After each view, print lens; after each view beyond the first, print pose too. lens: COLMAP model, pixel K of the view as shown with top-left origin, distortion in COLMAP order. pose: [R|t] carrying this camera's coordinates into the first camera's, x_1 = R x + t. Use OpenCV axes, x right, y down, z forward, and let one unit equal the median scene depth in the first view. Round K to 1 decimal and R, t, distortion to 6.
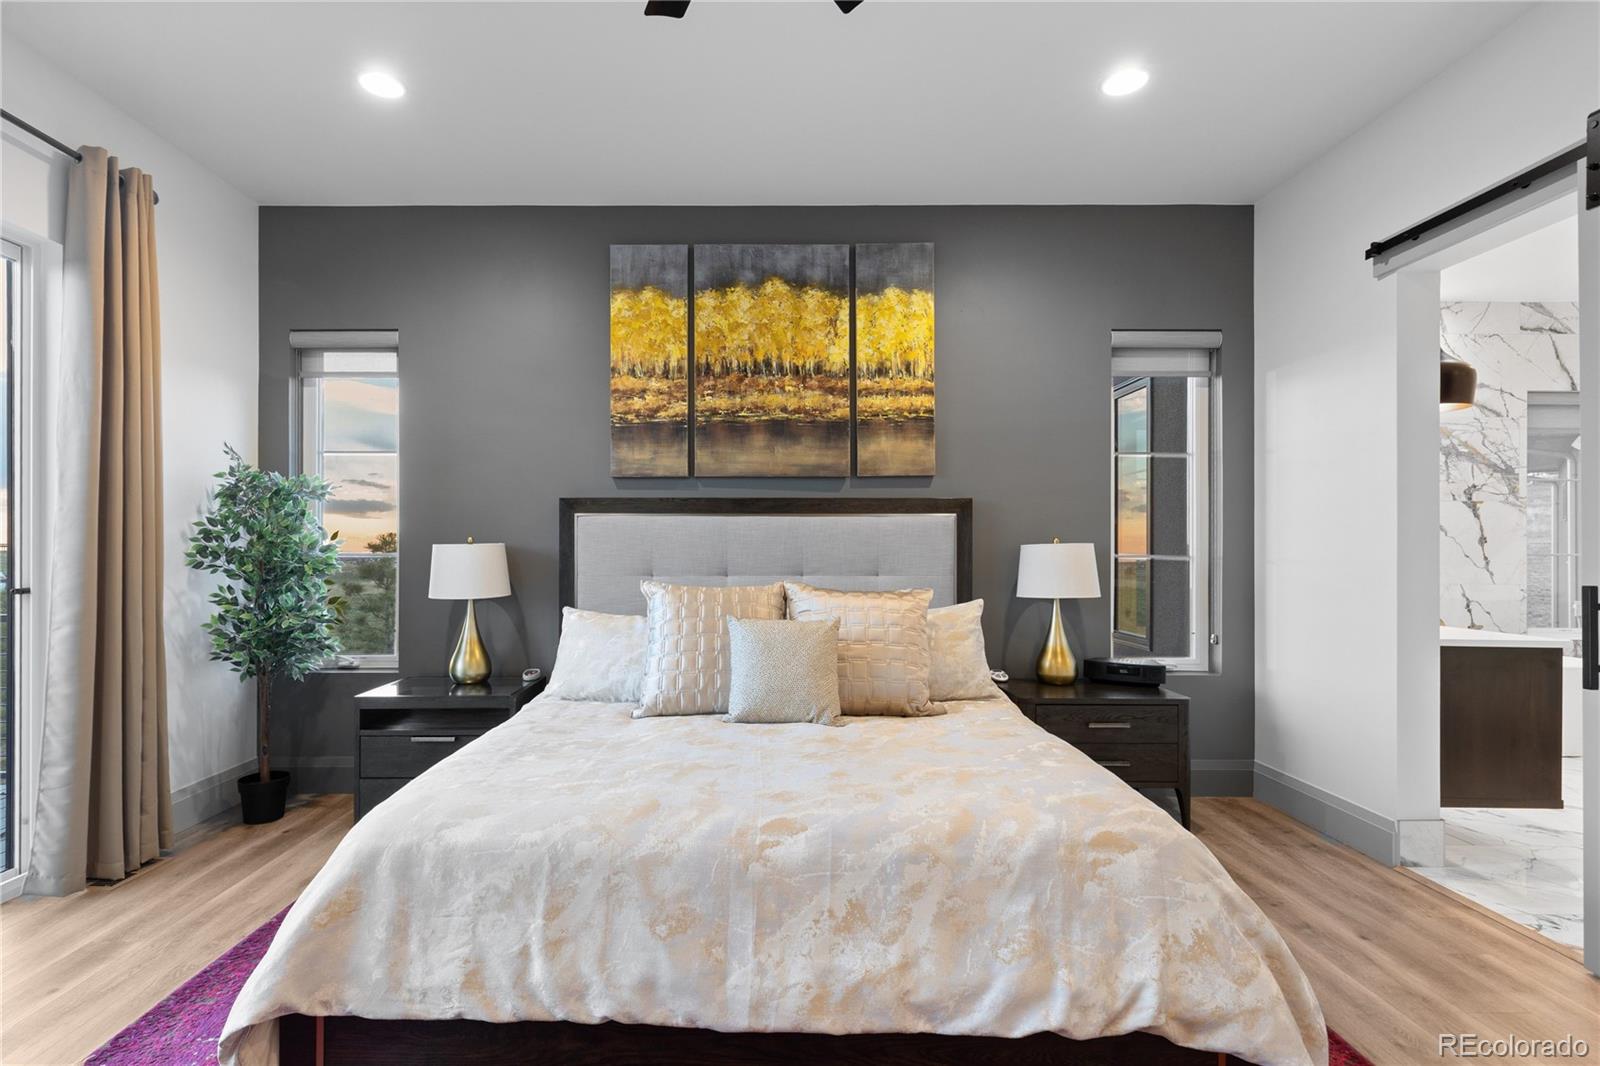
lens RADIAL K [[732.4, 0, 750.8], [0, 732.4, 541.5], [0, 0, 1]] dist [0.006862, -0.000071]
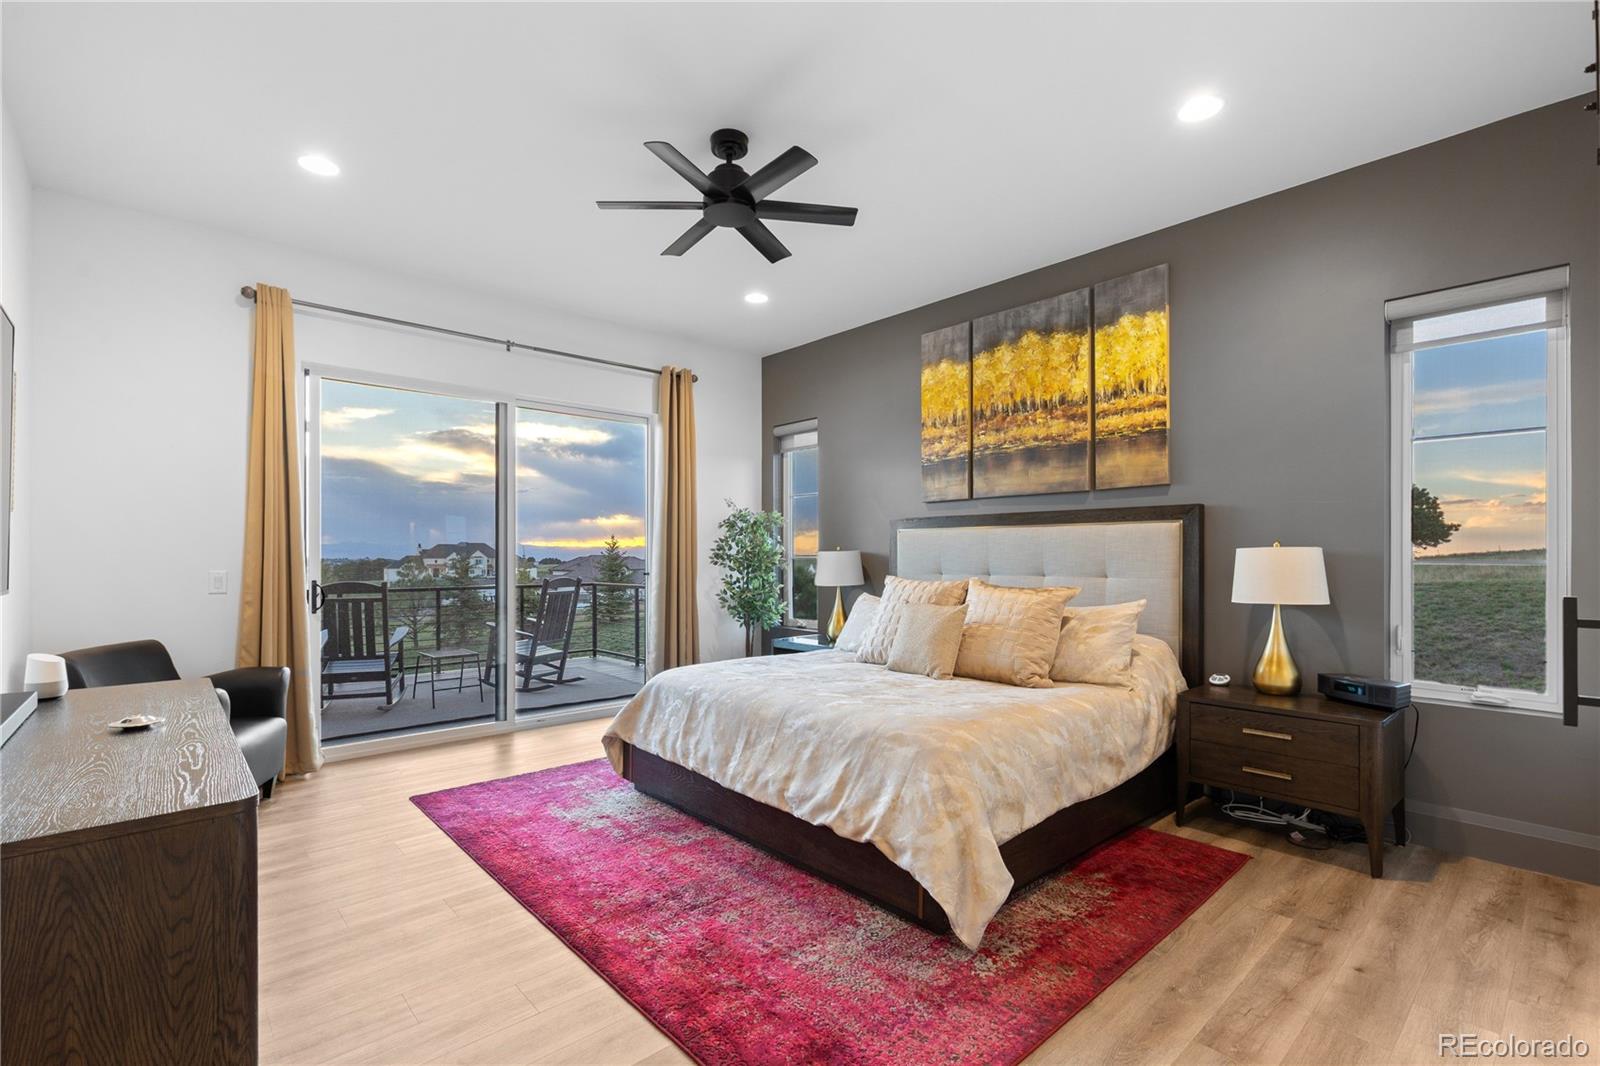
lens RADIAL K [[717.4, 0, 802.4], [0, 717.4, 541.7], [0, 0, 1]] dist [0.006499, -0.000486]
pose [[0.678906, -0.015341, -0.734065, 0.650021], [0.009476, 0.999882, -0.012132, 0.000709], [0.734164, 0.001280, 0.678971, -0.086268]]
